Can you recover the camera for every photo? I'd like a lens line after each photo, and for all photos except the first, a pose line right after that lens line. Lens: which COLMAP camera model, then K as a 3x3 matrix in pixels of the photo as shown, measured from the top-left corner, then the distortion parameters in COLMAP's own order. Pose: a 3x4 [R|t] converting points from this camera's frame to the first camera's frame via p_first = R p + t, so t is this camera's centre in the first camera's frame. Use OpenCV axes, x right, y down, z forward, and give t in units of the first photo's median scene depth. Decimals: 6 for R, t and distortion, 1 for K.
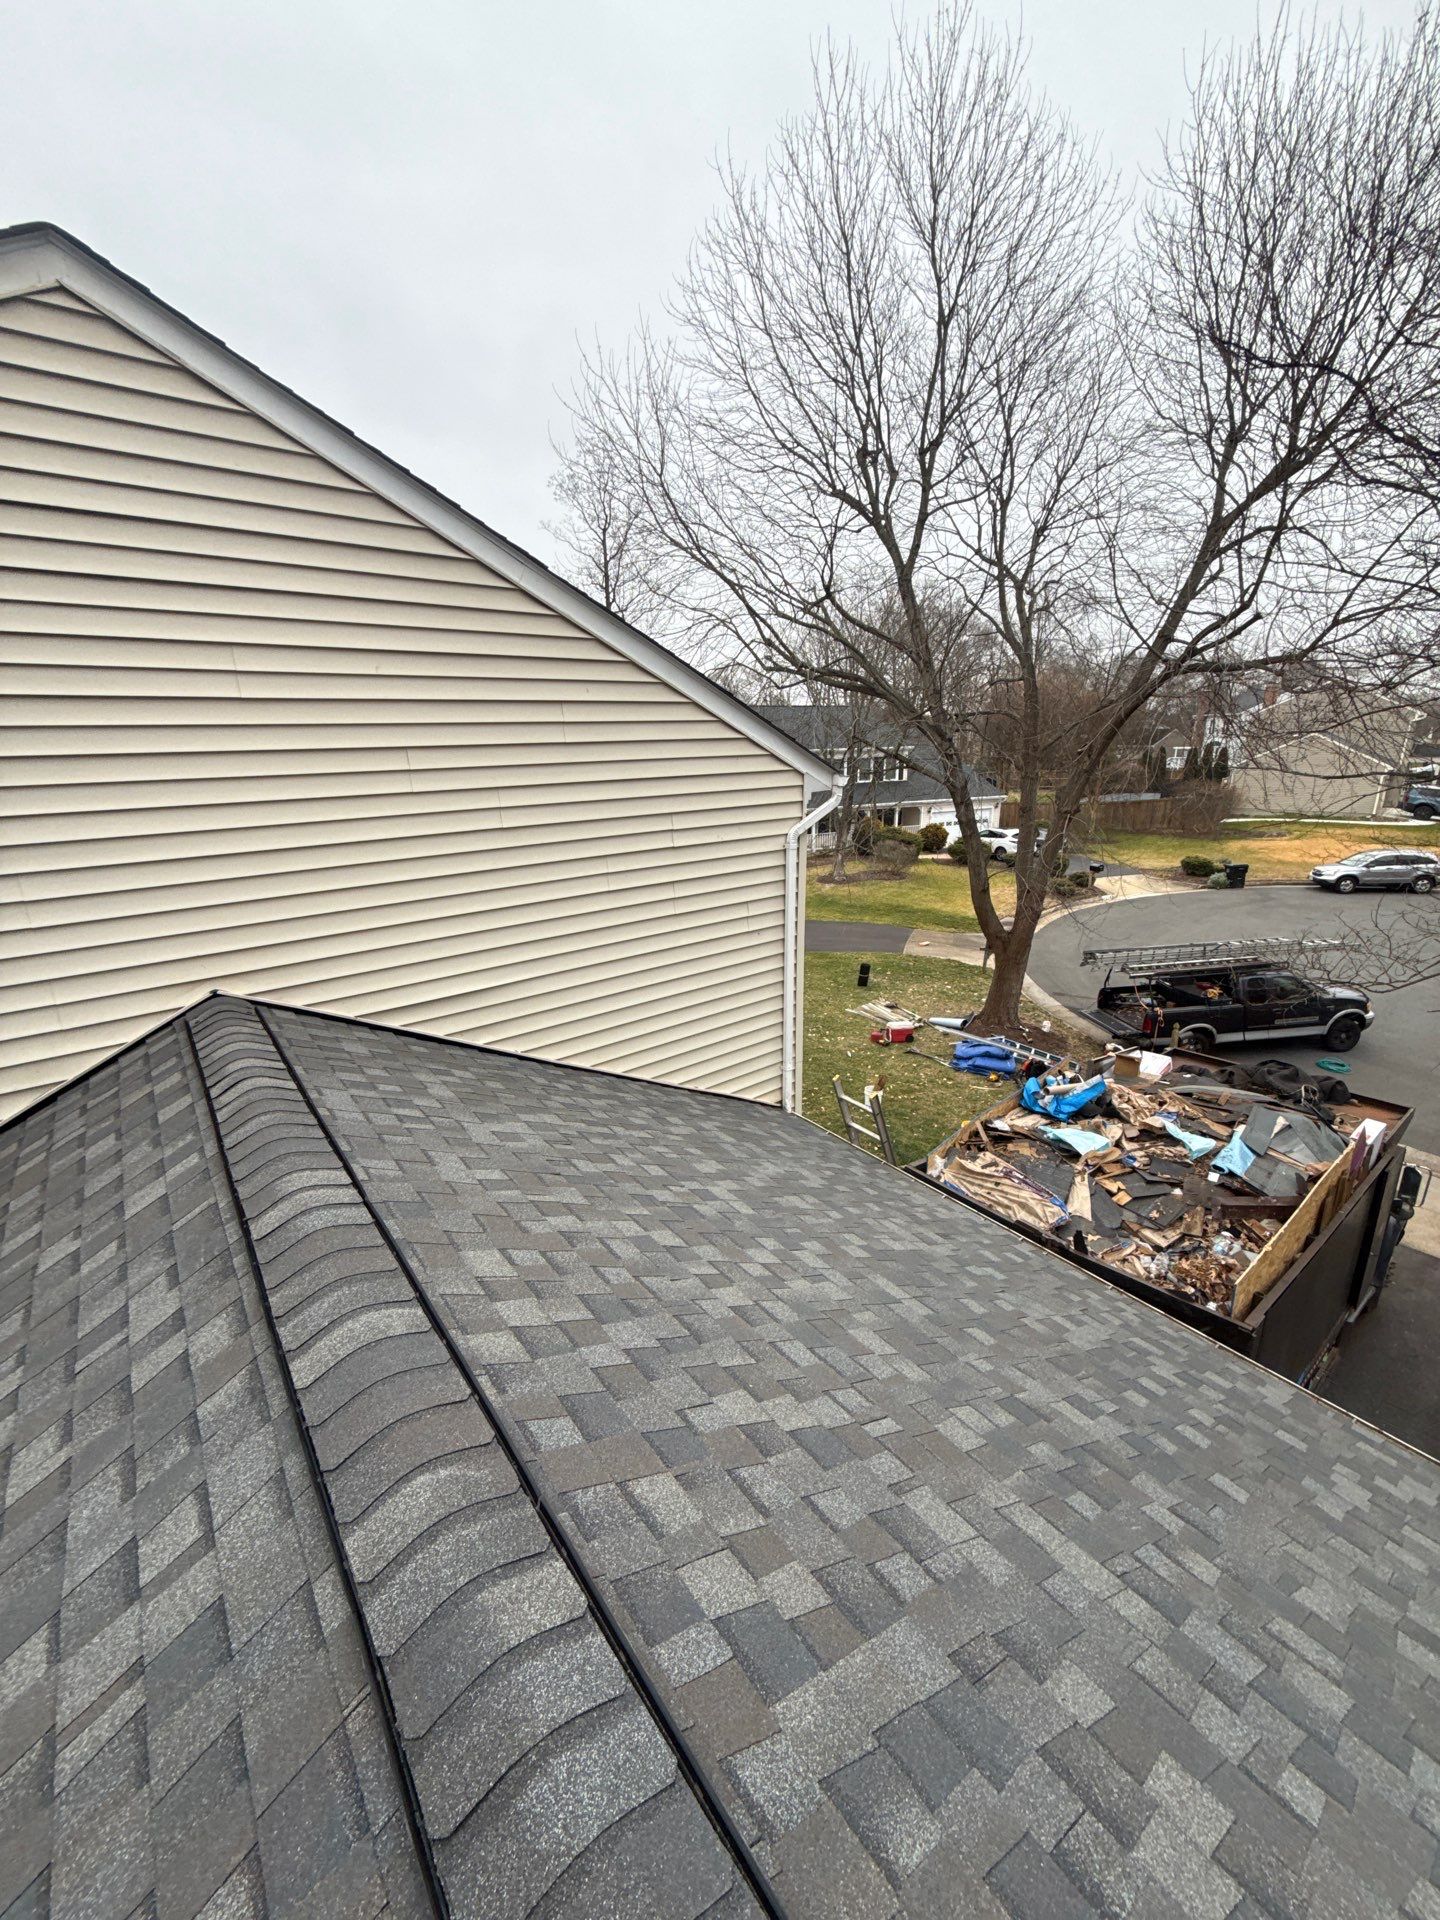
lens RADIAL K [[760.4, 0, 719.9], [0, 760.4, 957.1], [0, 0, 1]] dist [0.000262, -0.000162]
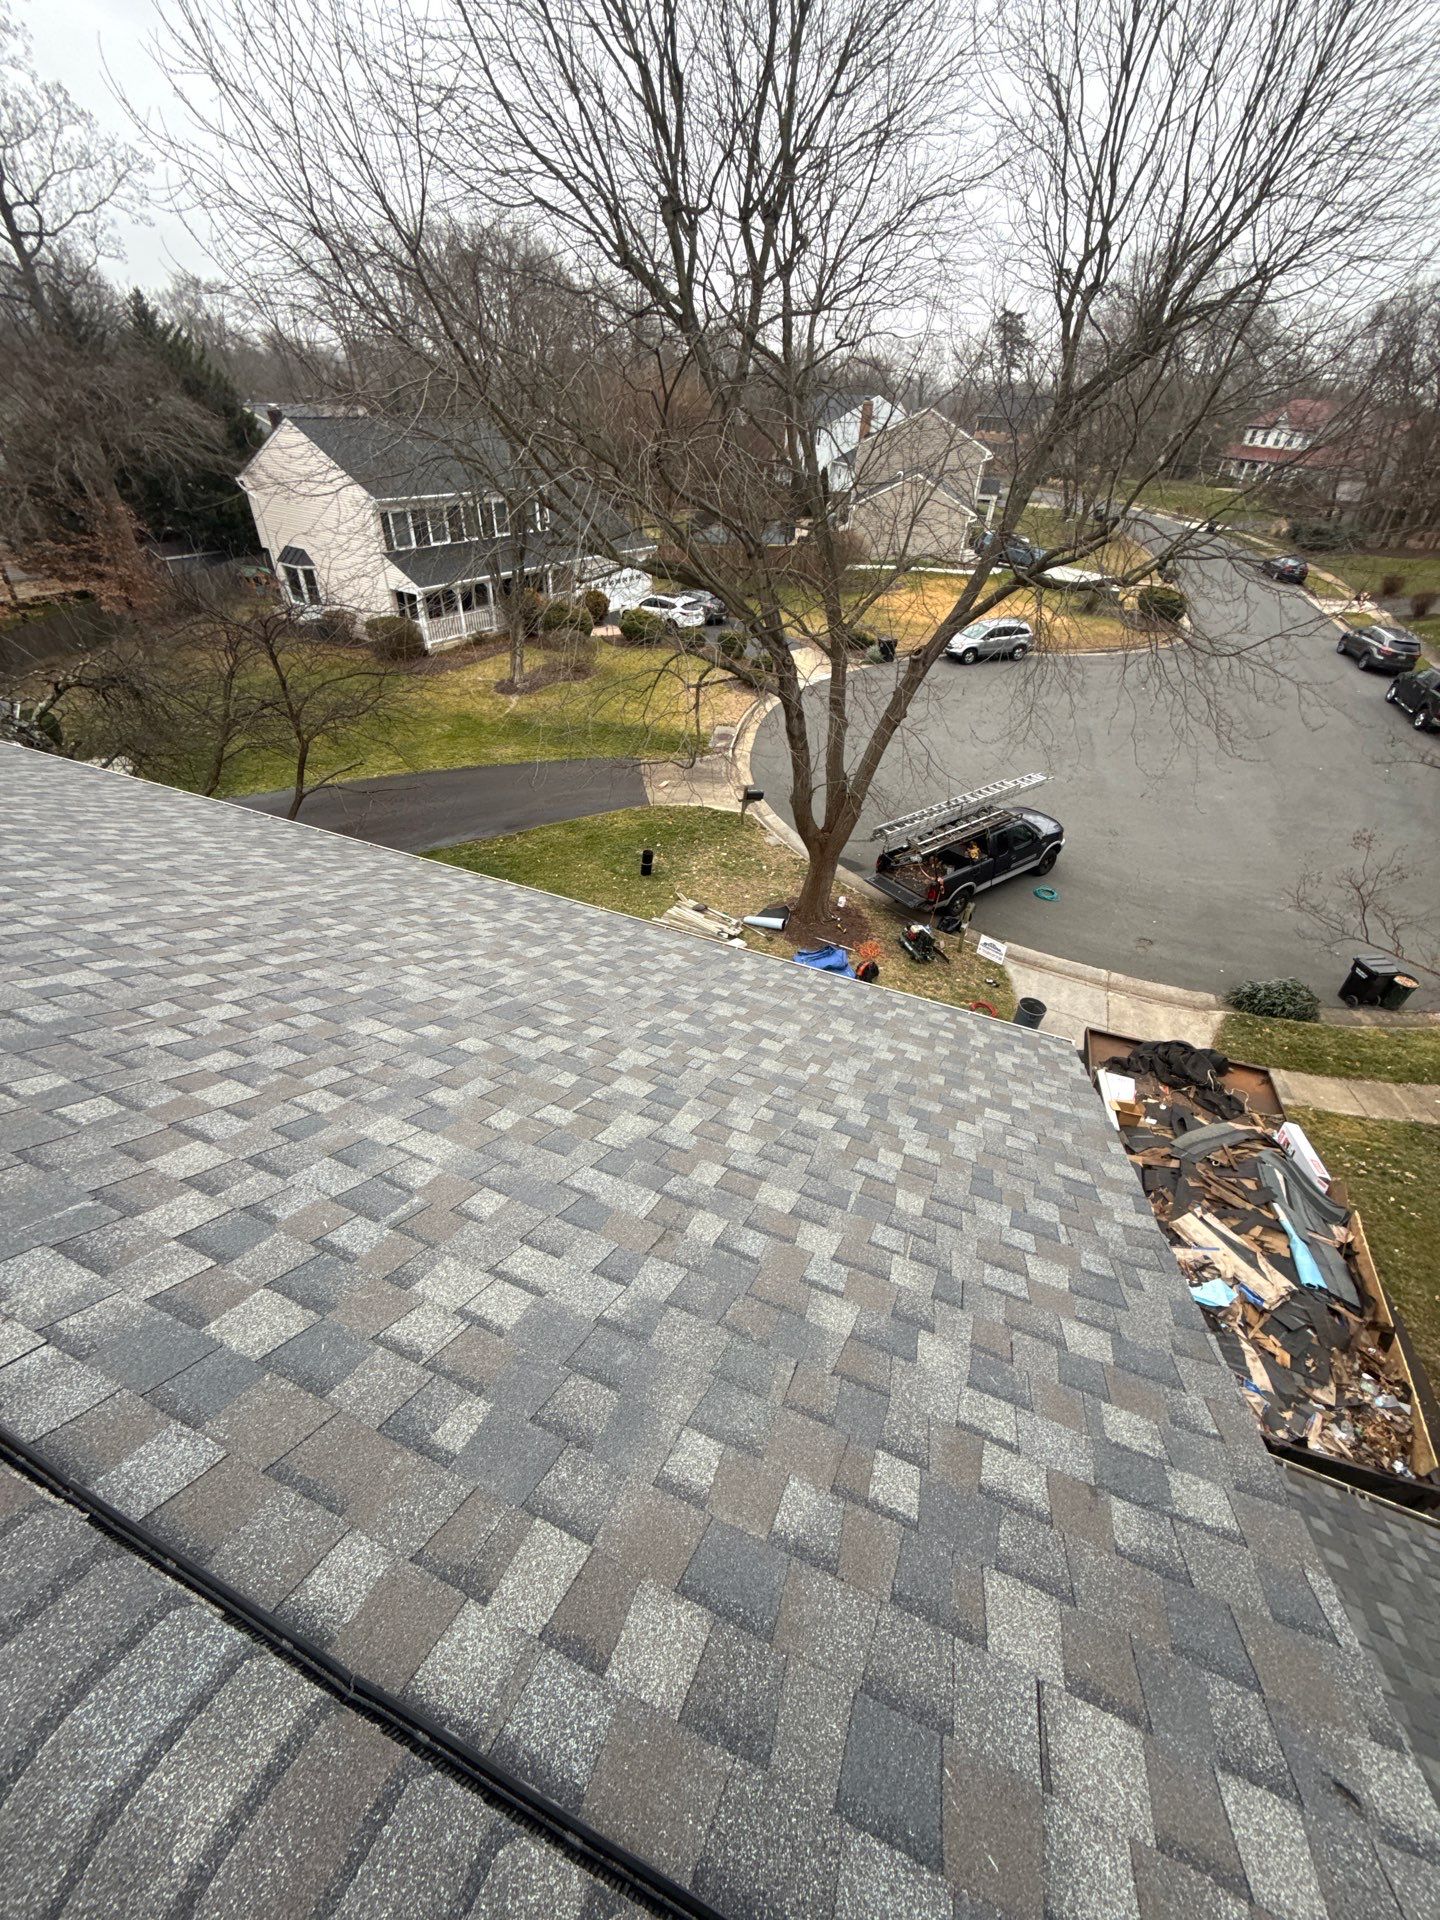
lens RADIAL K [[760.4, 0, 719.9], [0, 760.4, 957.1], [0, 0, 1]] dist [0.000262, -0.000162]
pose [[0.866292, -0.256997, 0.428358, -0.196728], [0.086497, 0.921728, 0.378069, -0.265897], [-0.491992, -0.290467, 0.820715, 0.215783]]
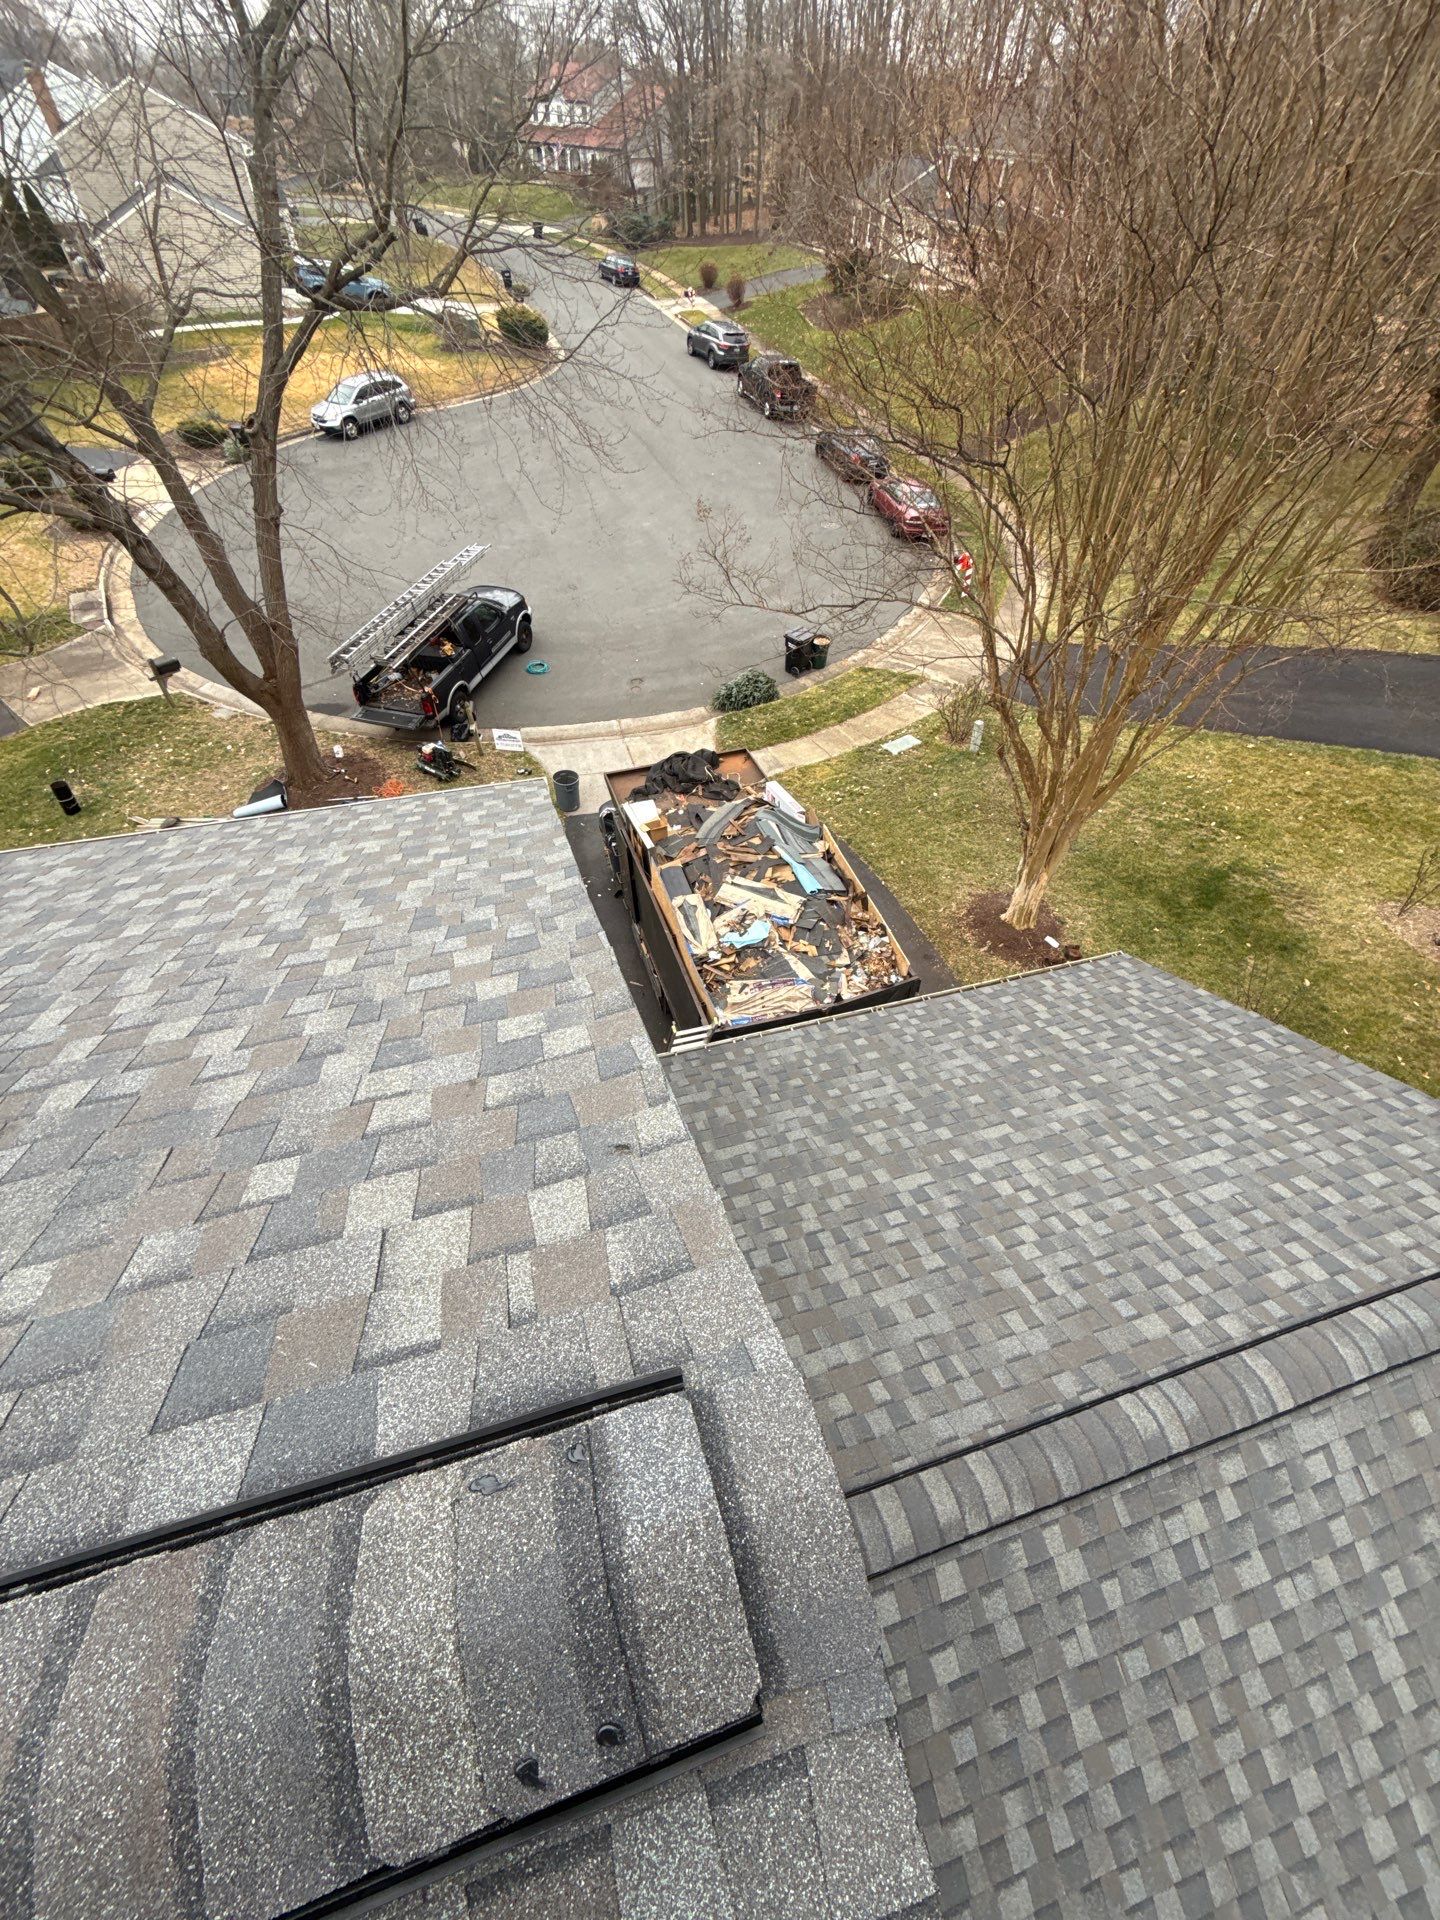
lens RADIAL K [[760.4, 0, 719.9], [0, 760.4, 957.1], [0, 0, 1]] dist [0.000262, -0.000162]
pose [[0.361774, -0.680451, 0.637264, -0.177926], [0.223644, 0.726949, 0.649252, -0.241235], [-0.905043, -0.092362, 0.415170, 0.178385]]
